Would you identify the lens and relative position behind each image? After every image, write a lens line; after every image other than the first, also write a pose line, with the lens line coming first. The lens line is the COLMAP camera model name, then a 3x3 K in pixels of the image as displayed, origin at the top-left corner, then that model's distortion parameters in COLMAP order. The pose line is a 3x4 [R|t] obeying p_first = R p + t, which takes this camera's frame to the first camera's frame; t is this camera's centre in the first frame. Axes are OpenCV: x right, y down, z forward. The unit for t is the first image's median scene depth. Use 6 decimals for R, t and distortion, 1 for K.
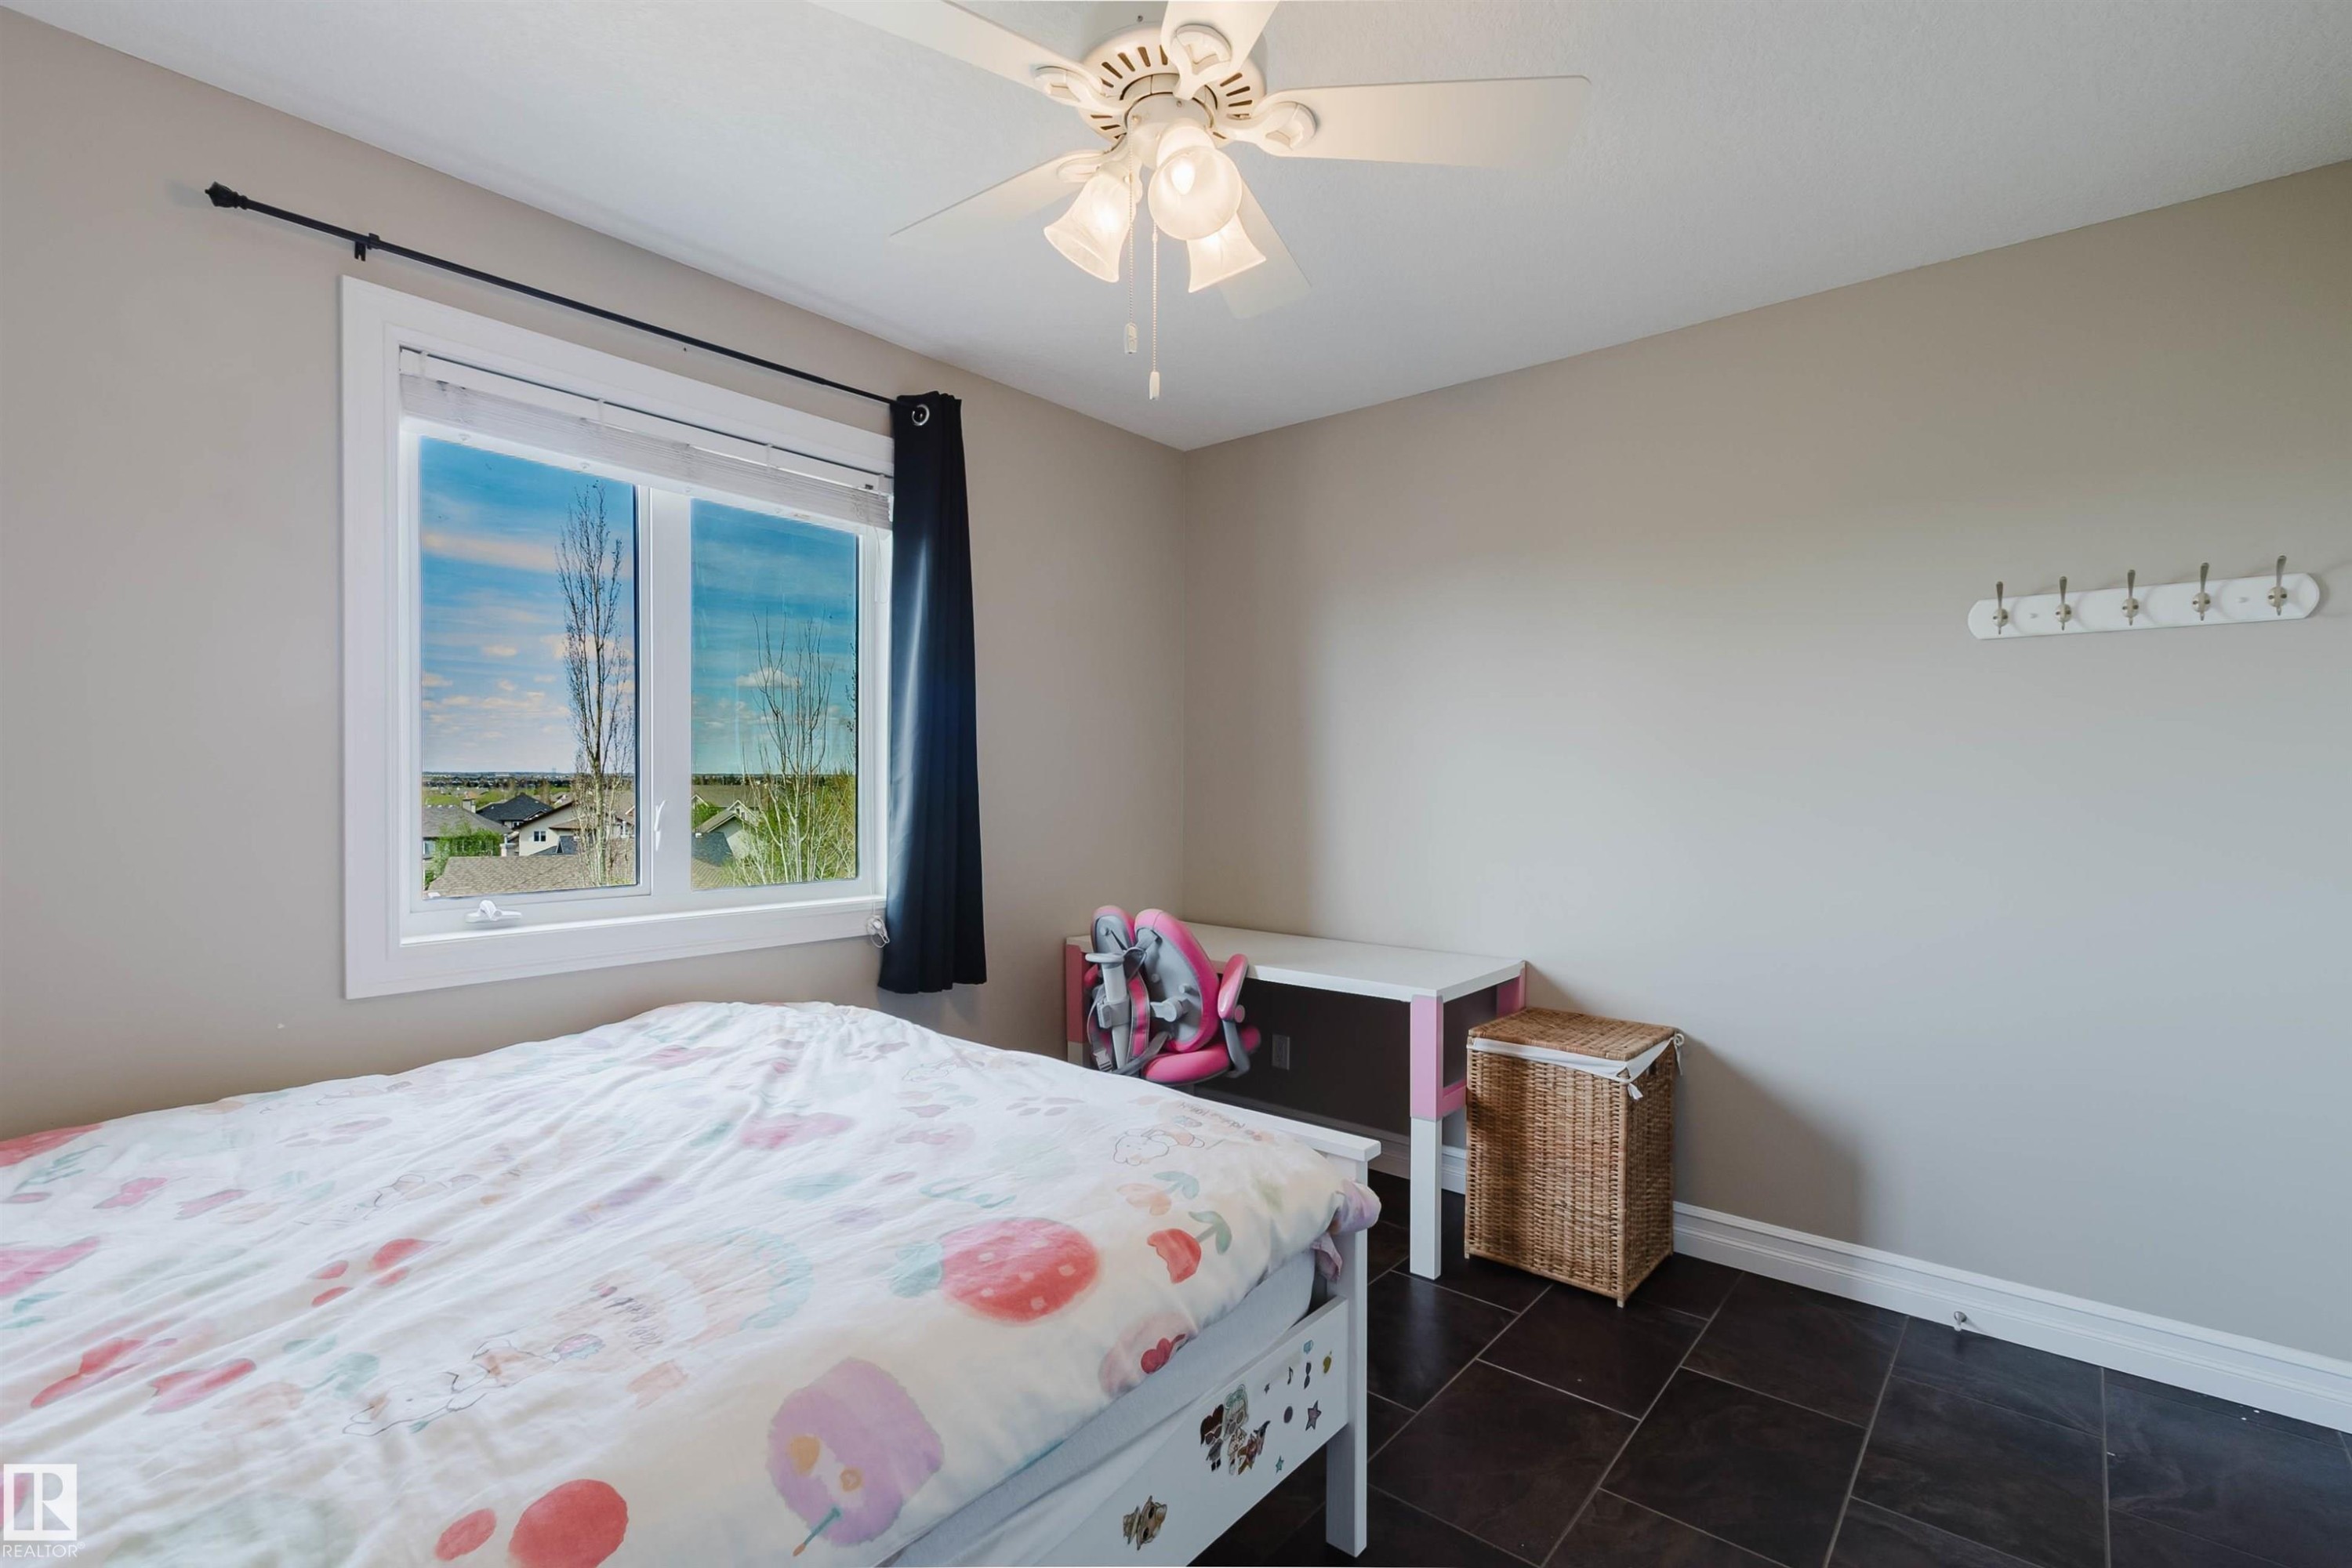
lens RADIAL K [[1099.9, 0, 1177.1], [0, 1099.9, 794.7], [0, 0, 1]] dist [0.002346, 0.000242]
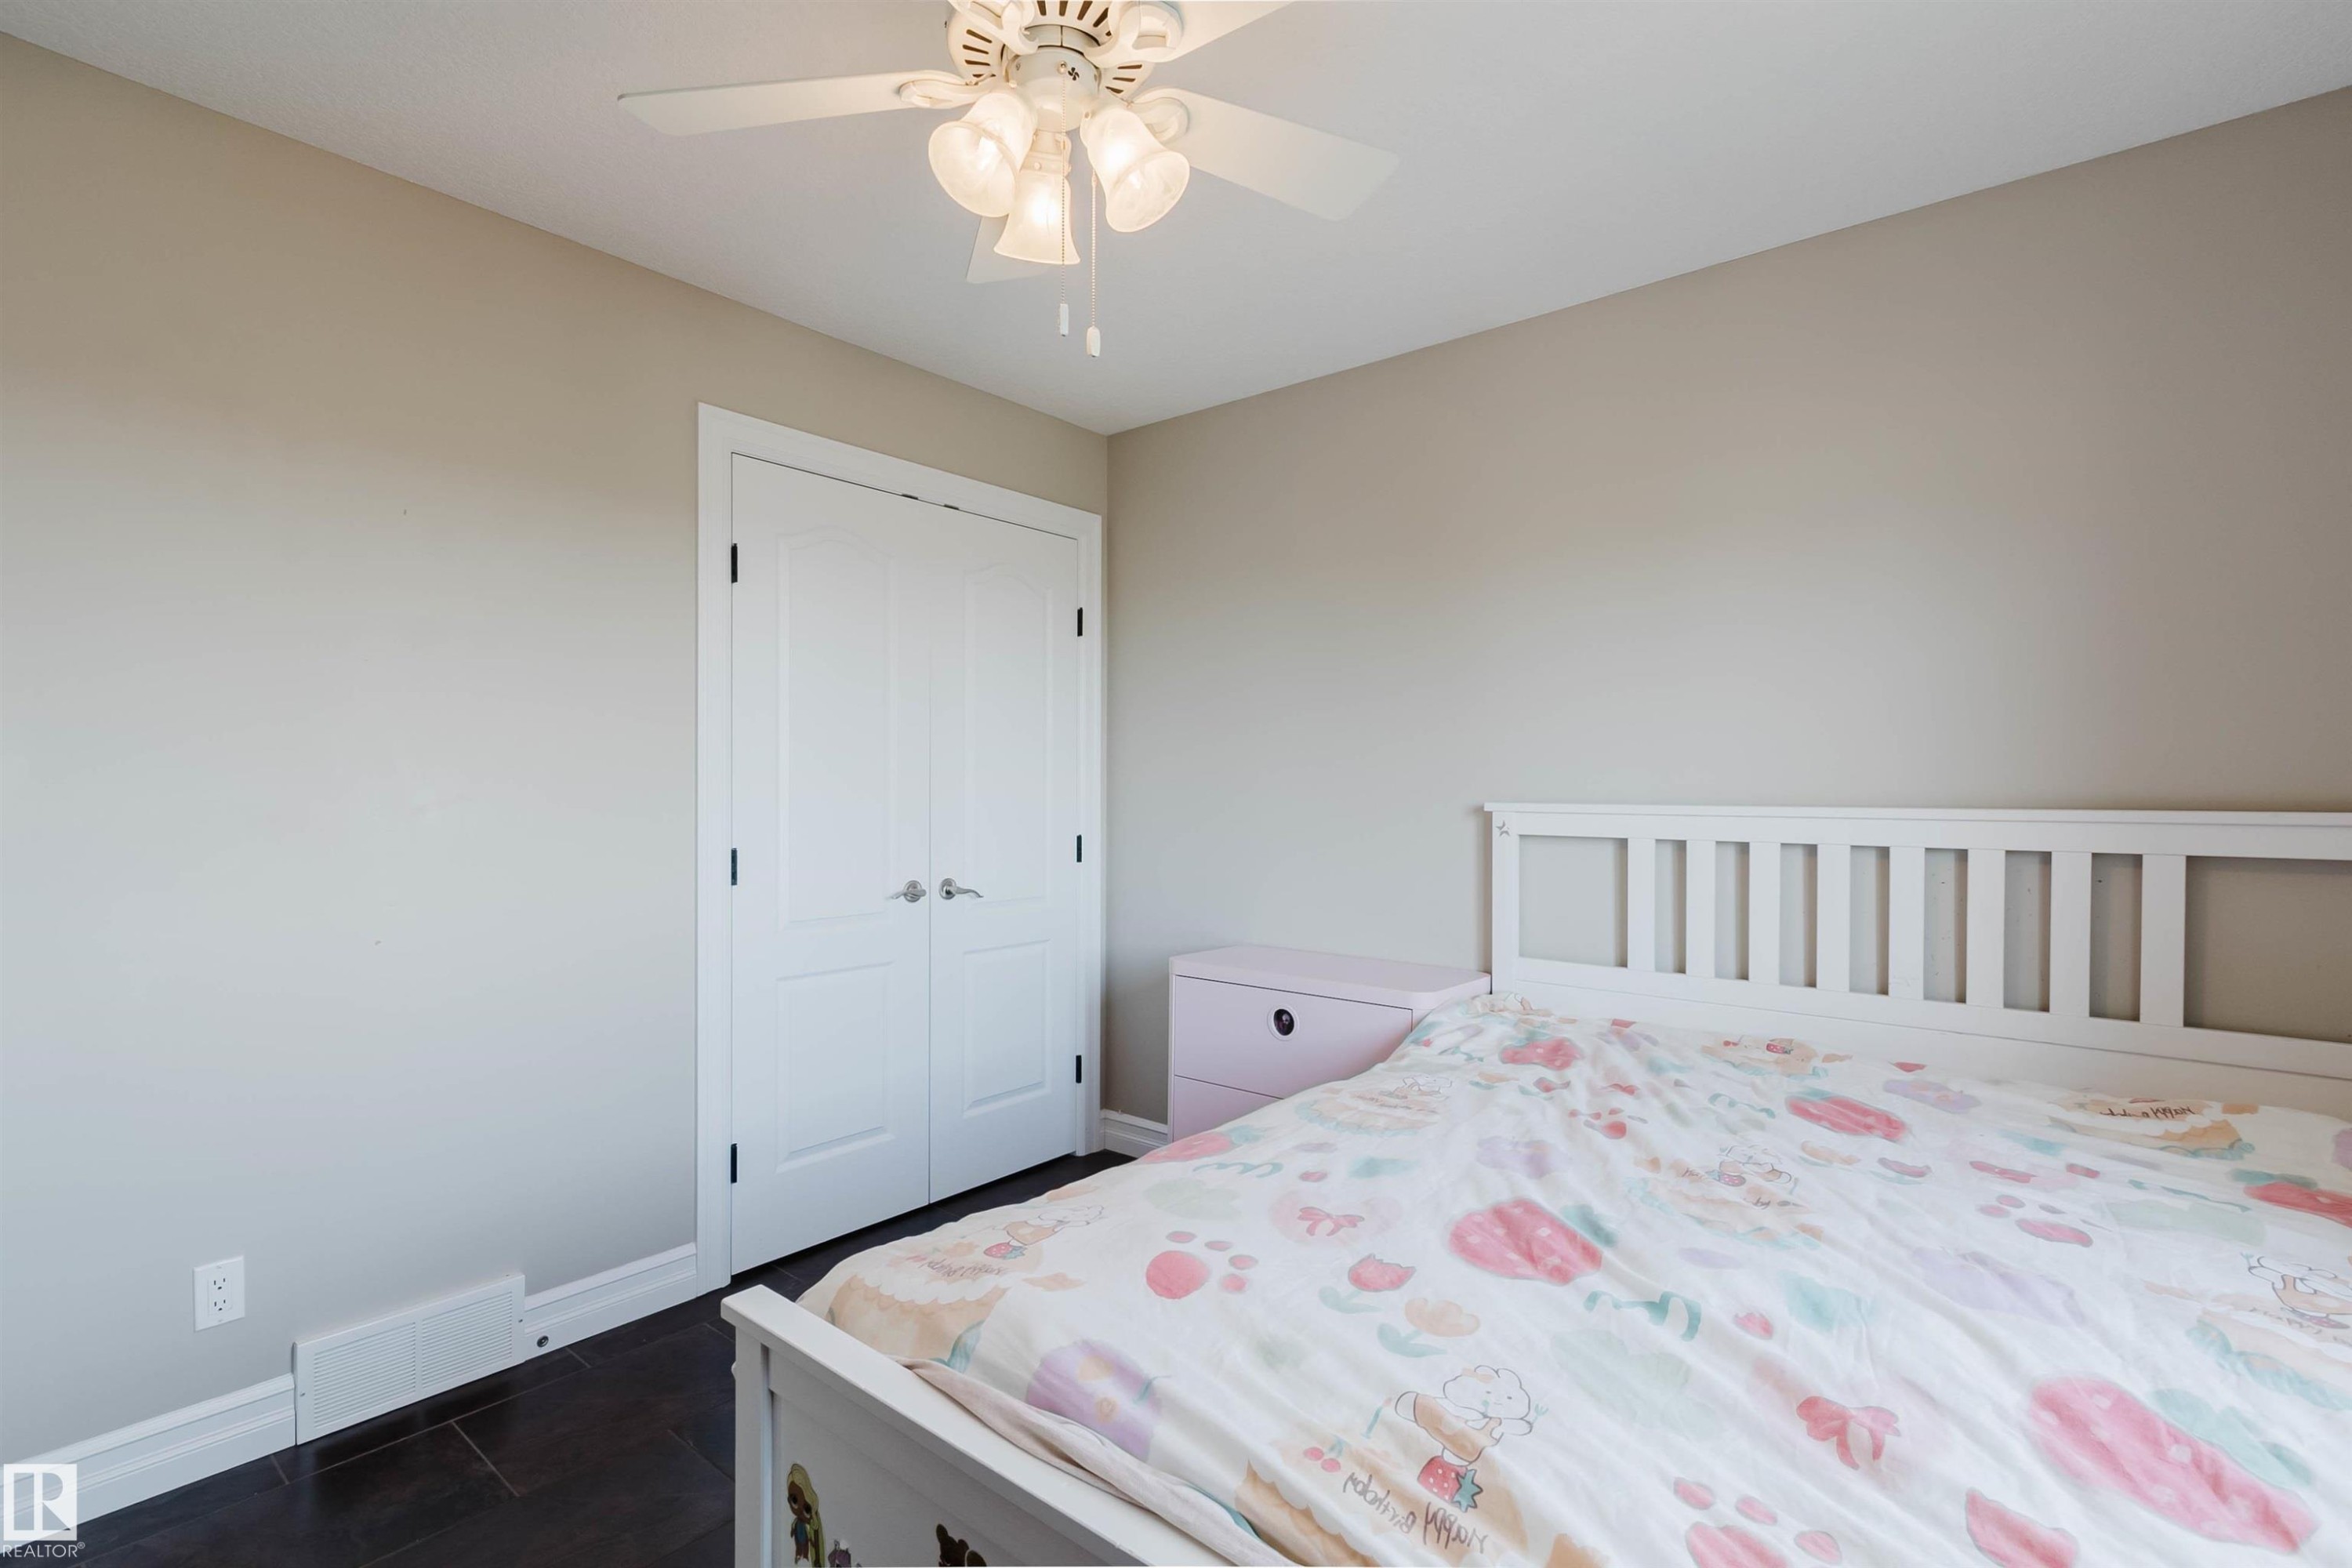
lens RADIAL K [[1099.9, 0, 1177.1], [0, 1099.9, 794.7], [0, 0, 1]] dist [0.002346, 0.000242]
pose [[-0.999918, -0.008994, -0.009120, -0.106274], [-0.009186, 0.999733, 0.021212, -0.027126], [0.008927, 0.021294, -0.999733, 1.909284]]
